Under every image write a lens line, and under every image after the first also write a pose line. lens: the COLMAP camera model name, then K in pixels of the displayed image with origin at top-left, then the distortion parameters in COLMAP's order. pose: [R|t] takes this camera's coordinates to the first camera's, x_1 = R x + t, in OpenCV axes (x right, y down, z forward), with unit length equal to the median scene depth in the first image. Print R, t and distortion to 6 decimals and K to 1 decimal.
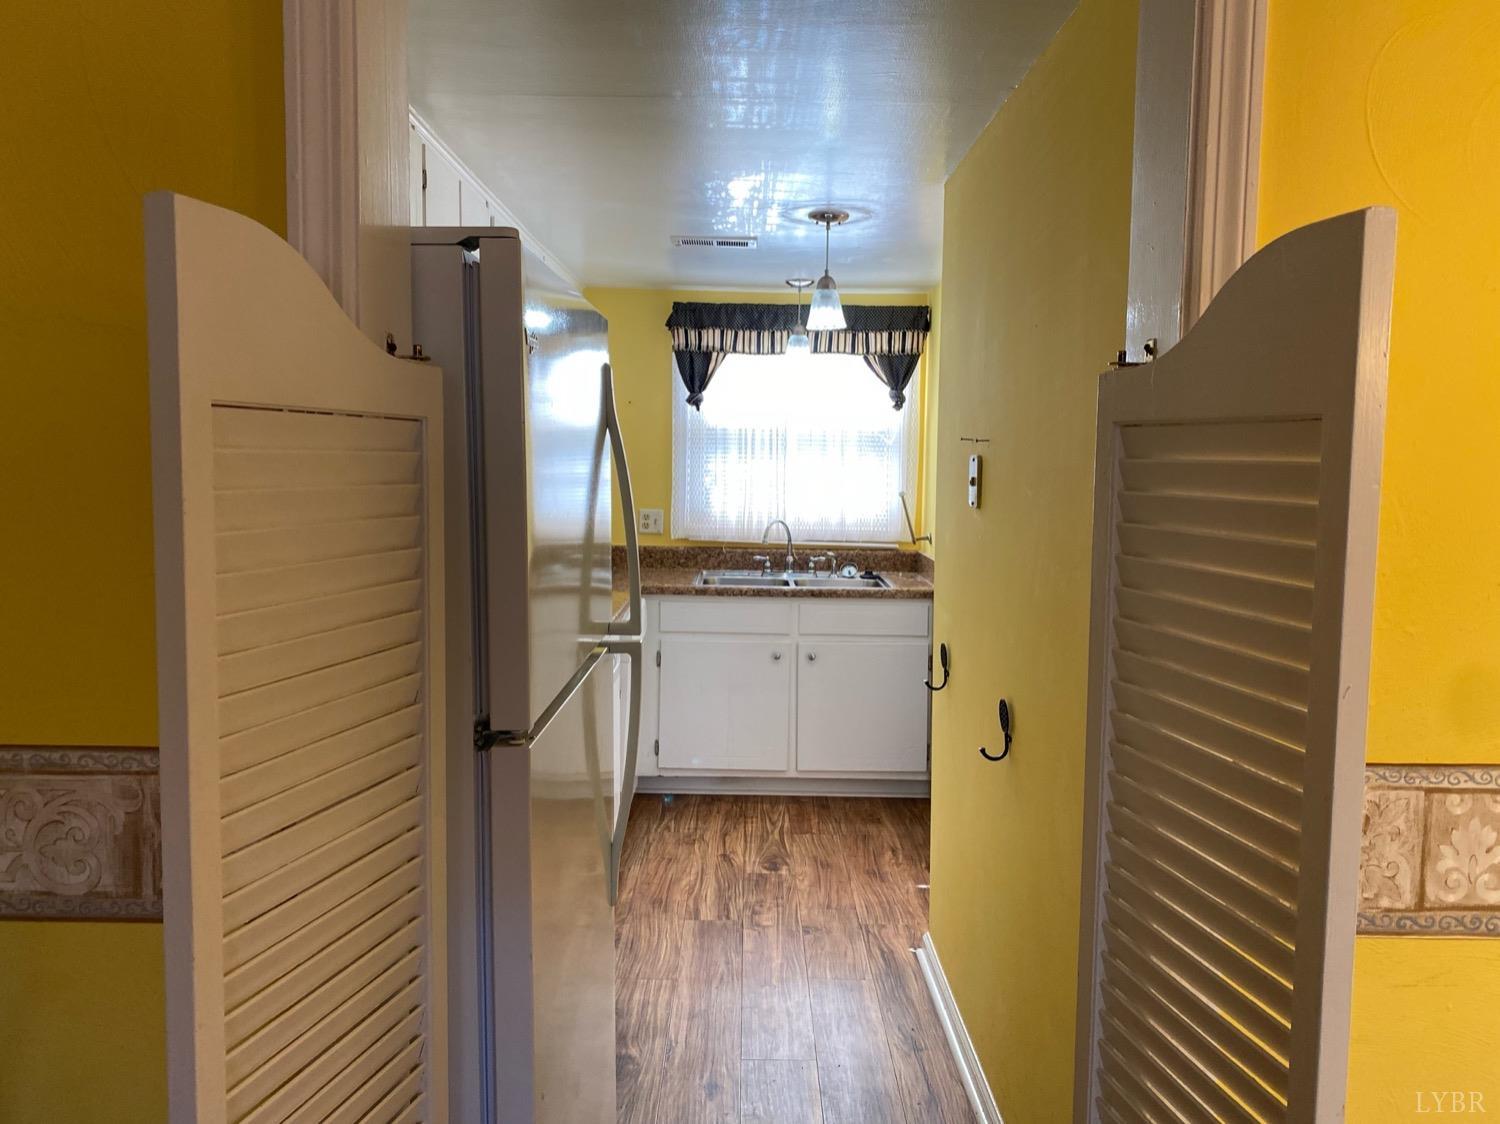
lens RADIAL K [[1145.5, 0, 750.0], [0, 1145.5, 561.1], [0, 0, 1]] dist [0.023951, -0.003235]
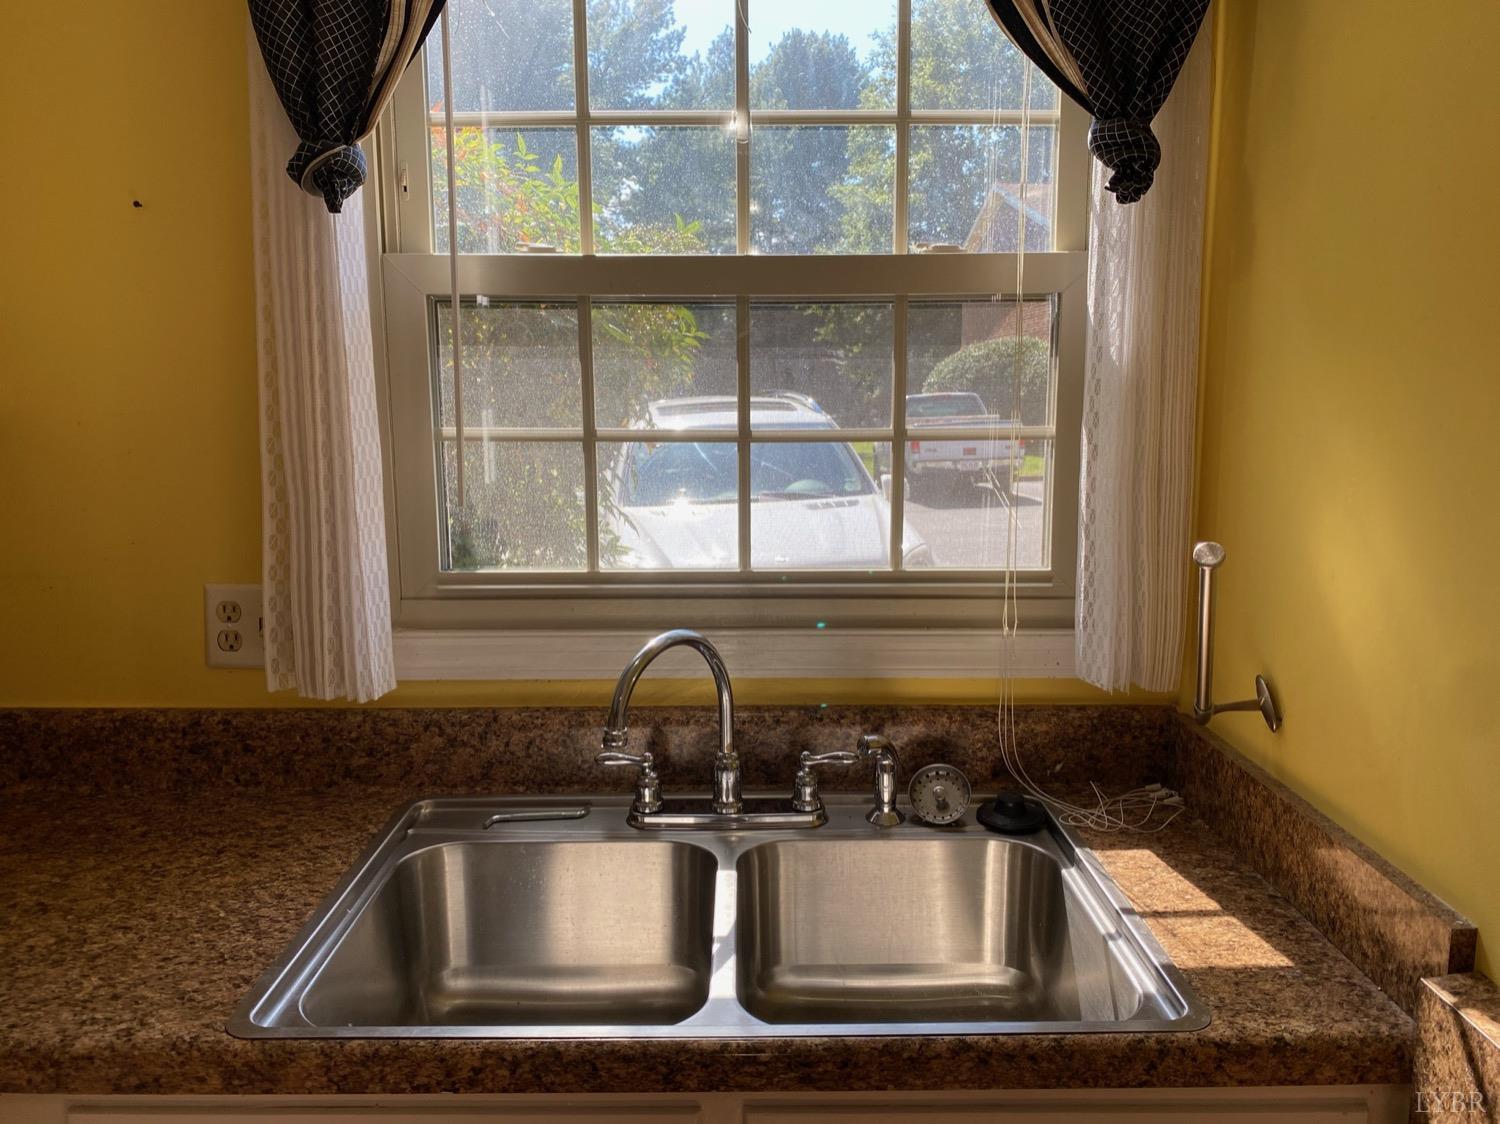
lens RADIAL K [[1157.5, 0, 754.9], [0, 1157.5, 557.8], [0, 0, 1]] dist [0.004994, 0.000160]
pose [[0.999808, -0.019568, 0.000645, 0.044237], [0.019503, 0.998291, 0.055081, -0.068760], [-0.001722, -0.055058, 0.998482, 0.744673]]
